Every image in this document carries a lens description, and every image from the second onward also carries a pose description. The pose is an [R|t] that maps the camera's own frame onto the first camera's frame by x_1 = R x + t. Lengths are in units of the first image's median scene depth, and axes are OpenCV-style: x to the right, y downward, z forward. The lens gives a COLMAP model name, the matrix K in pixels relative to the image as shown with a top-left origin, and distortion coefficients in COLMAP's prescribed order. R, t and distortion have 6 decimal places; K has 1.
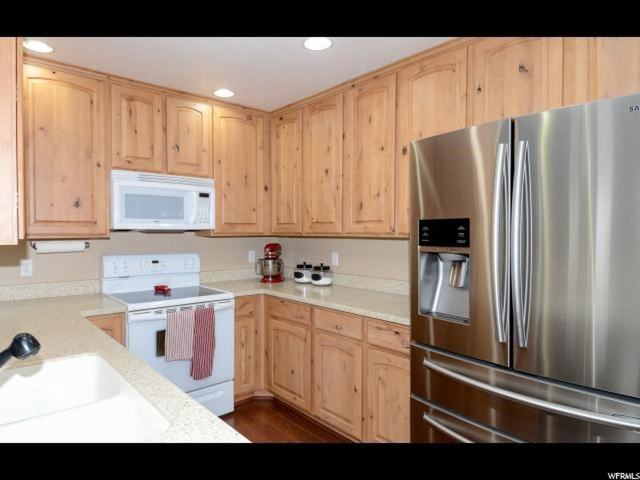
lens RADIAL K [[366.2, 0, 320.0], [0, 366.2, 240.0], [0, 0, 1]] dist [-0.003642, -0.001626]
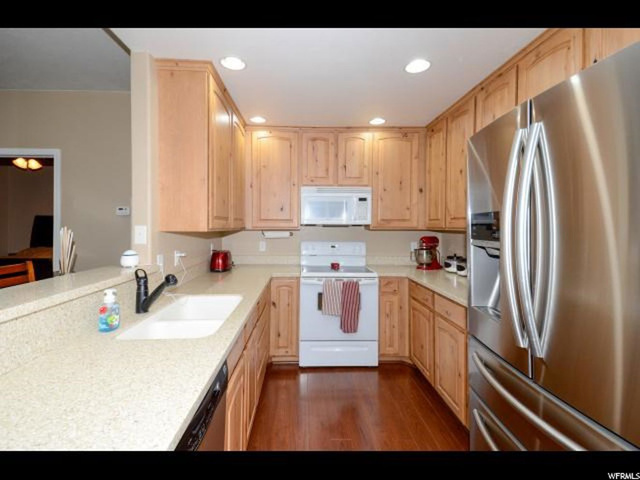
lens RADIAL K [[297.8, 0, 329.3], [0, 297.8, 226.5], [0, 0, 1]] dist [0.030524, -0.033610]
pose [[0.786183, 0.003024, -0.617987, 0.275848], [-0.019183, 0.999626, -0.019511, 0.002409], [0.617696, 0.027194, 0.785946, 0.055036]]
